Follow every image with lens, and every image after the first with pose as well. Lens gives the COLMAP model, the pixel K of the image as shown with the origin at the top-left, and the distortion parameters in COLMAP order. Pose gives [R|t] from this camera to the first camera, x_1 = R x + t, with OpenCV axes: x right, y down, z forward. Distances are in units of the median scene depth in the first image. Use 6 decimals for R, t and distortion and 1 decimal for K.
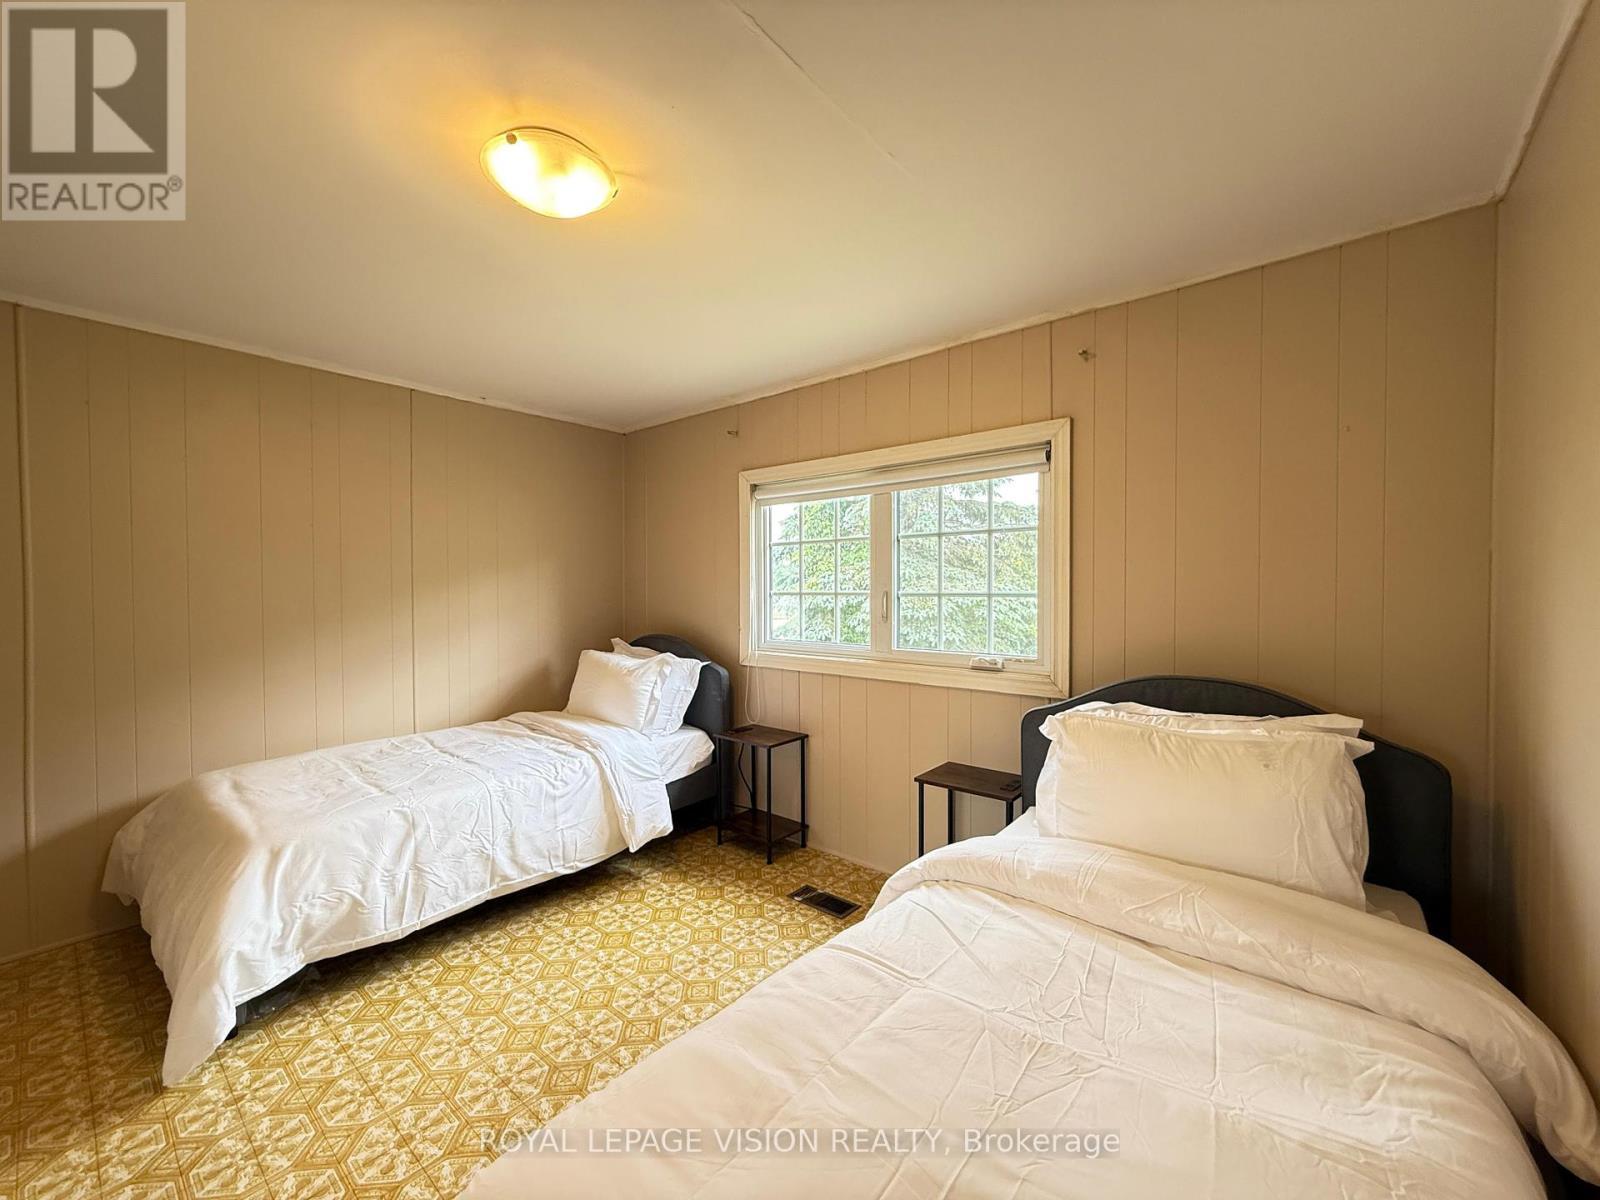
lens RADIAL K [[633.7, 0, 800.0], [0, 633.7, 600.0], [0, 0, 1]] dist [-0.001599, 0.000497]
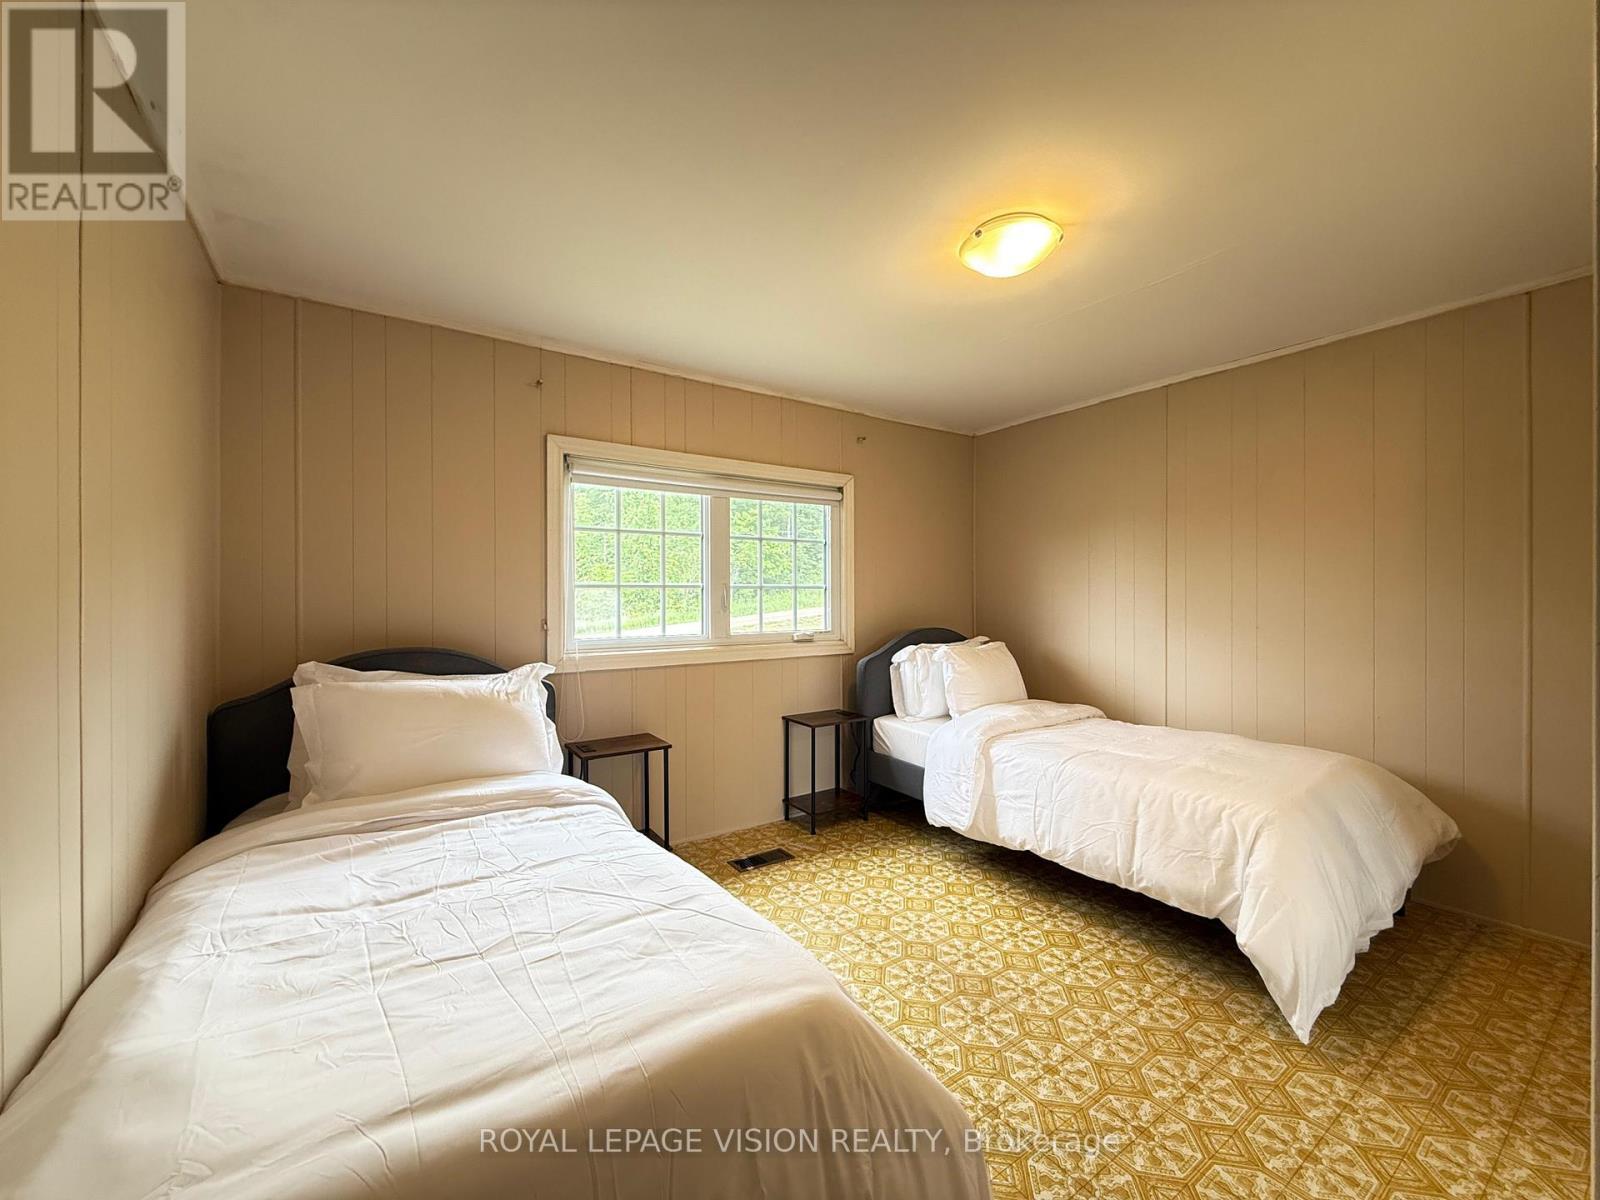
lens RADIAL K [[631.3, 0, 800.0], [0, 631.3, 600.0], [0, 0, 1]] dist [0.003338, 0.000292]
pose [[0.277402, -0.000805, 0.960754, -0.923444], [0.023771, 0.999699, -0.006026, 0.025195], [-0.960460, 0.024510, 0.277338, 0.565492]]
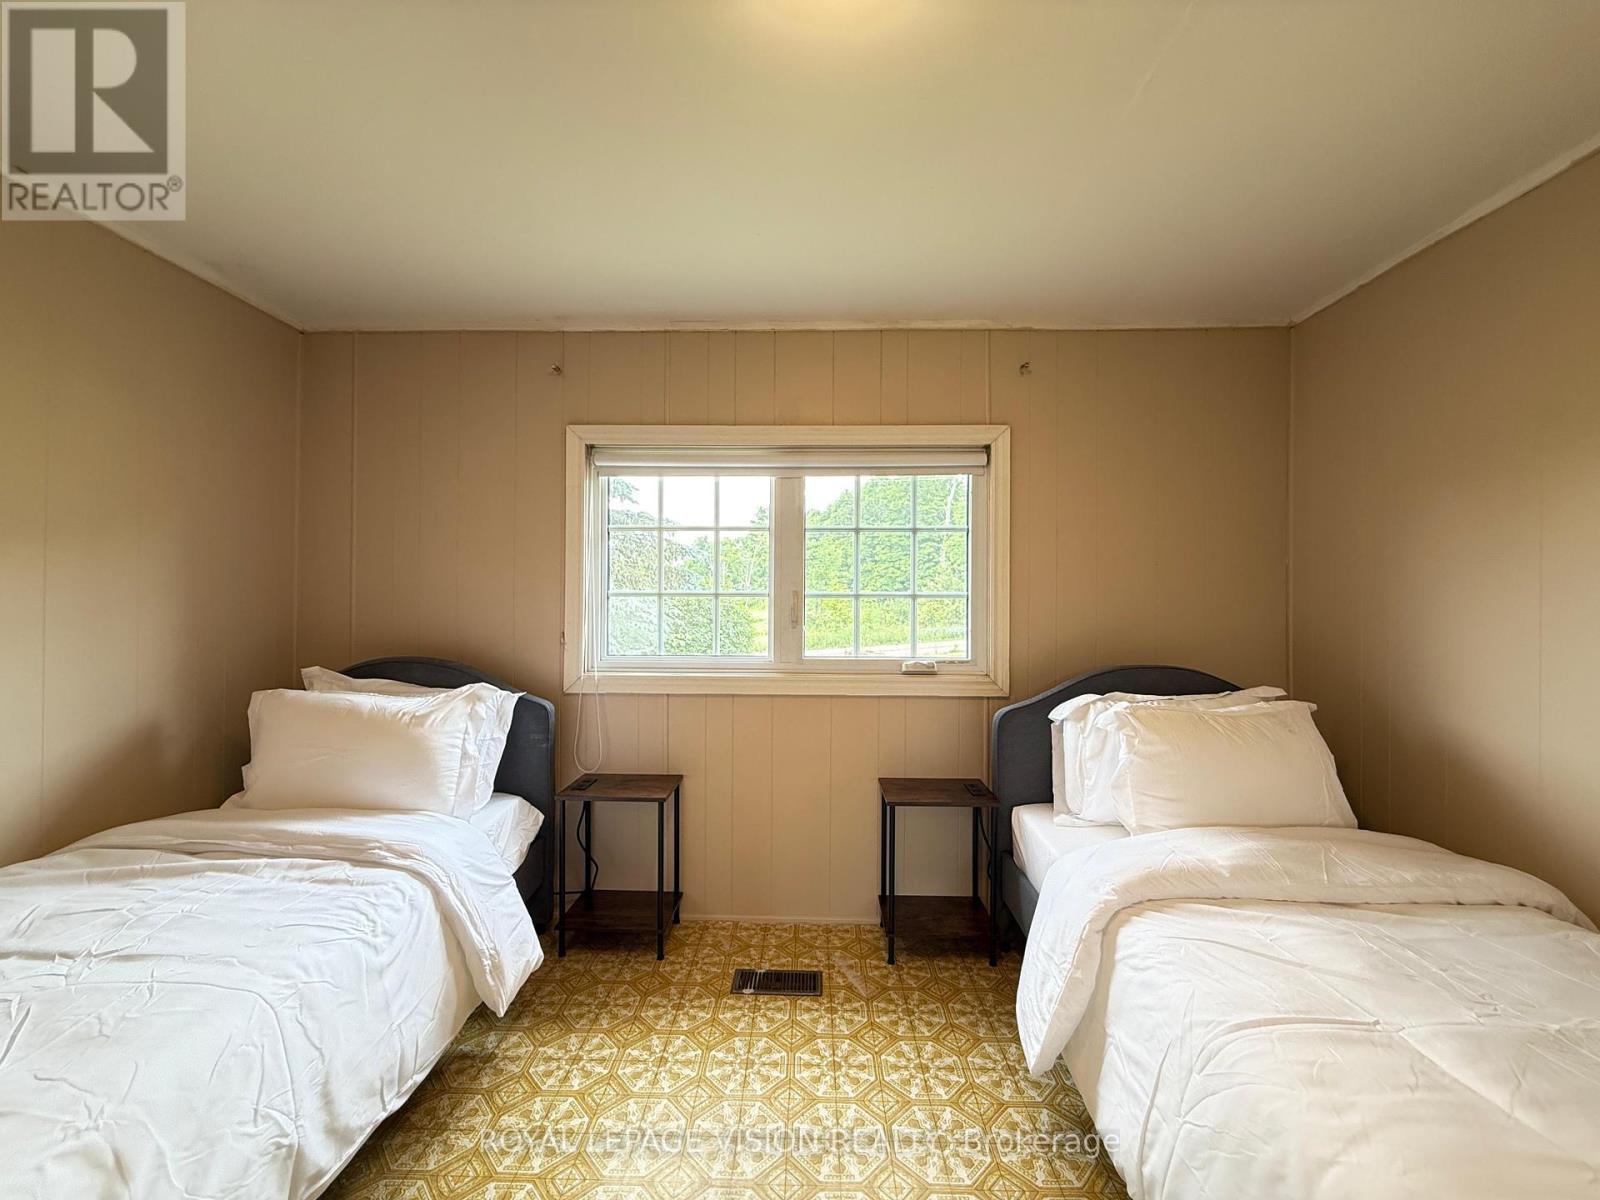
lens RADIAL K [[633.7, 0, 800.0], [0, 633.7, 600.0], [0, 0, 1]] dist [-0.001599, 0.000497]
pose [[0.782546, 0.008838, 0.622530, -0.398294], [0.004440, 0.999795, -0.019776, 0.015097], [-0.622577, 0.018240, 0.782346, 0.328382]]
